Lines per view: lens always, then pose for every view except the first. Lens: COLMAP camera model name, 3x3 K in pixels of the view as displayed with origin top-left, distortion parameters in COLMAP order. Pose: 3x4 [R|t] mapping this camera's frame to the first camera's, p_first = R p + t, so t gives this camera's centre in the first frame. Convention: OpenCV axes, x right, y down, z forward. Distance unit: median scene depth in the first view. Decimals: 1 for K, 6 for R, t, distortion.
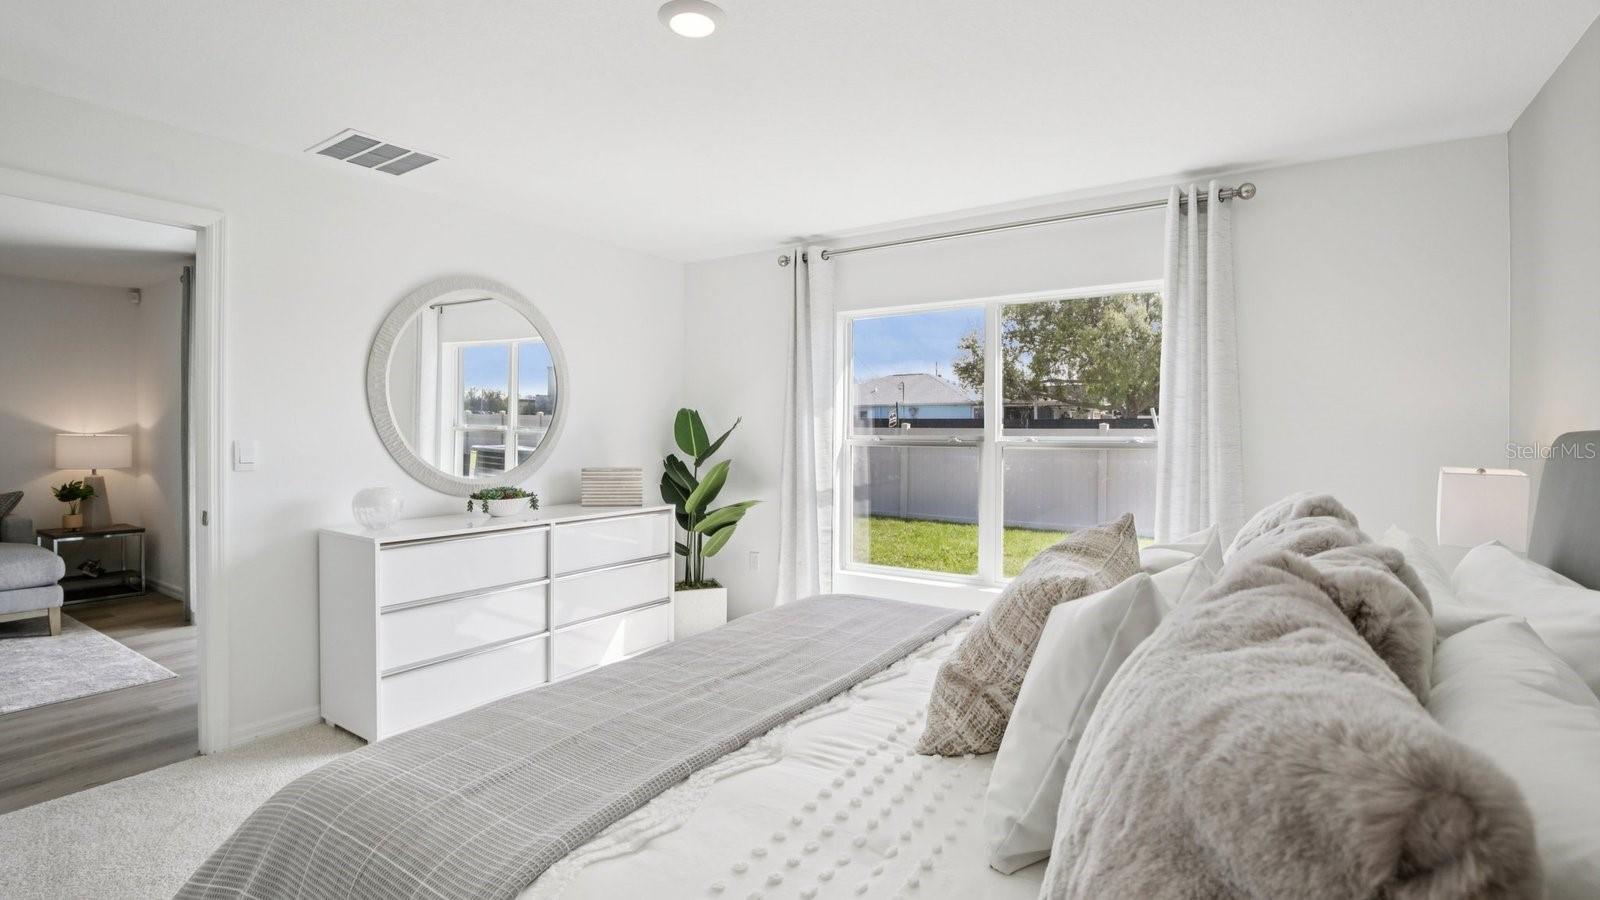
lens RADIAL K [[735.1, 0, 827.4], [0, 735.1, 439.3], [0, 0, 1]] dist [-0.036553, 0.006672]
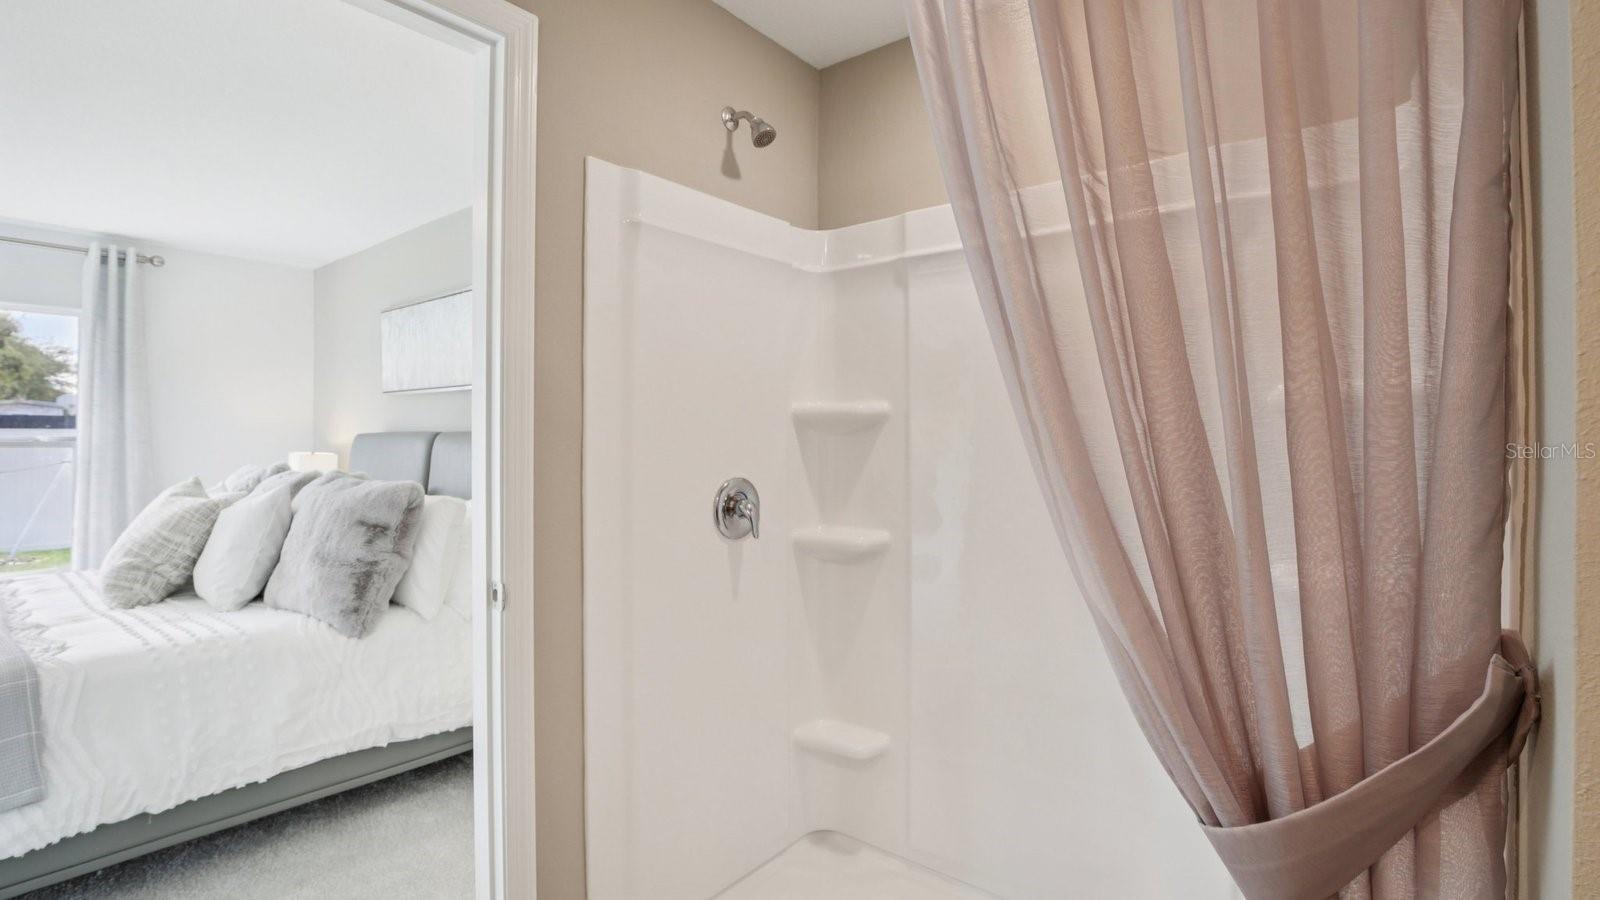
lens RADIAL K [[735.1, 0, 804.0], [0, 735.1, 443.8], [0, 0, 1]] dist [-0.036553, 0.006672]
pose [[0.112626, -0.010776, 0.993579, -0.588824], [0.001549, 0.999942, 0.010669, 0.000322], [-0.993636, 0.000338, 0.112636, -0.360091]]
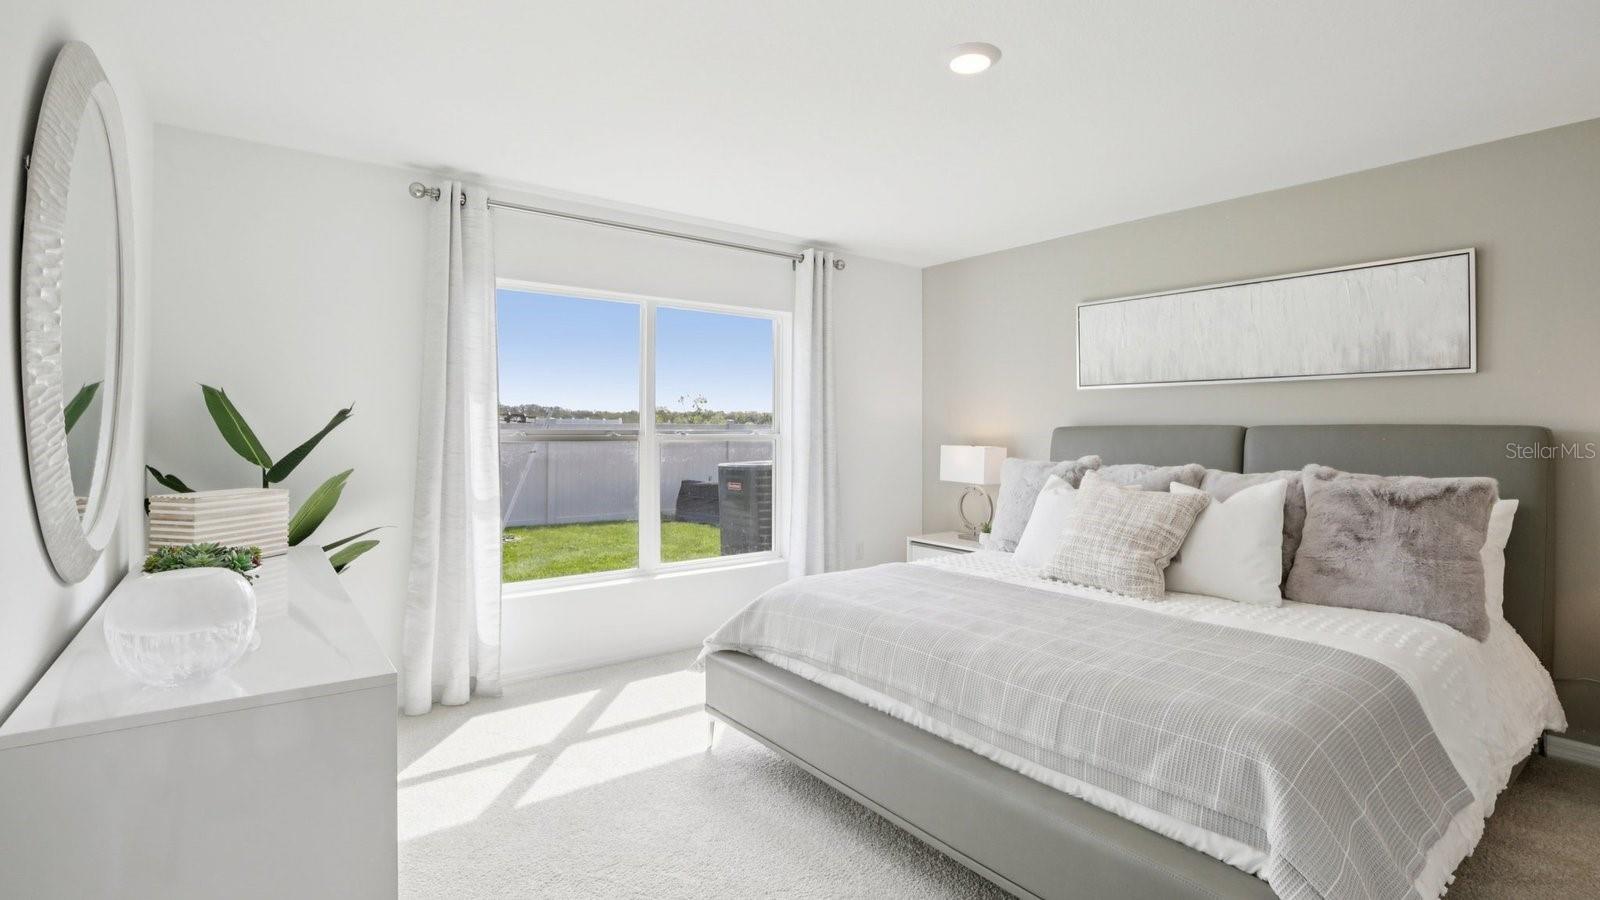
lens RADIAL K [[735.1, 0, 806.2], [0, 735.1, 417.4], [0, 0, 1]] dist [-0.036553, 0.006672]
pose [[0.312708, 0.004922, 0.949837, -0.785114], [0.008110, 0.999936, -0.007851, -0.013238], [-0.949815, 0.010158, 0.312648, 0.525469]]
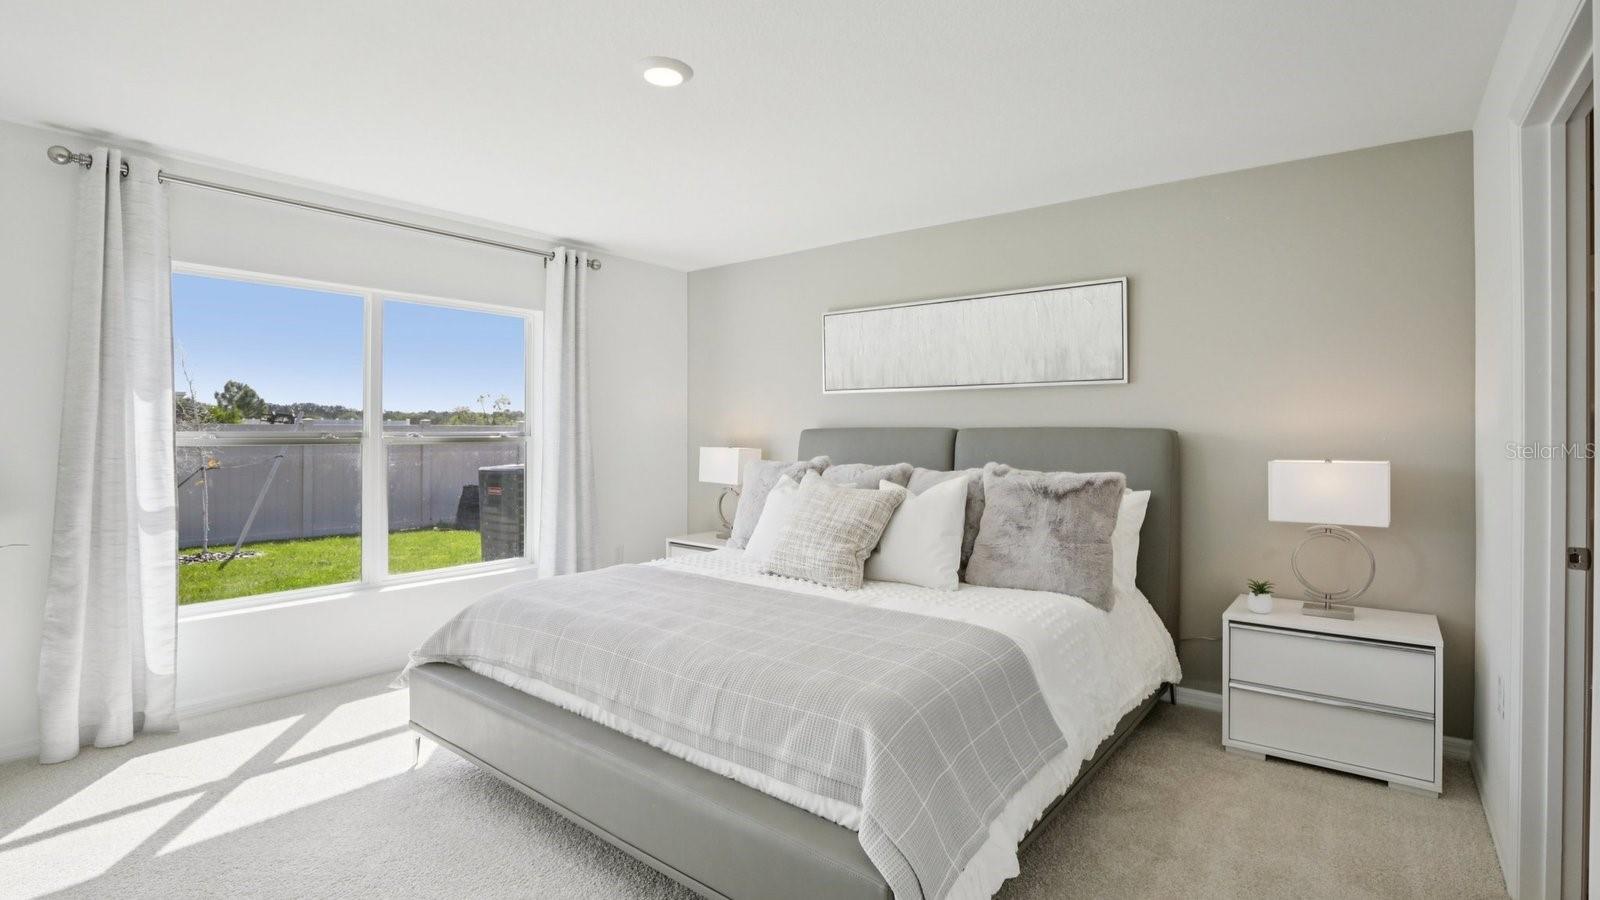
lens RADIAL K [[735.1, 0, 807.8], [0, 735.1, 417.1], [0, 0, 1]] dist [-0.036553, 0.006672]
pose [[0.073972, 0.008272, 0.997226, -0.780518], [0.006038, 0.999944, -0.008743, -0.013053], [-0.997242, 0.006668, 0.073918, 0.405360]]
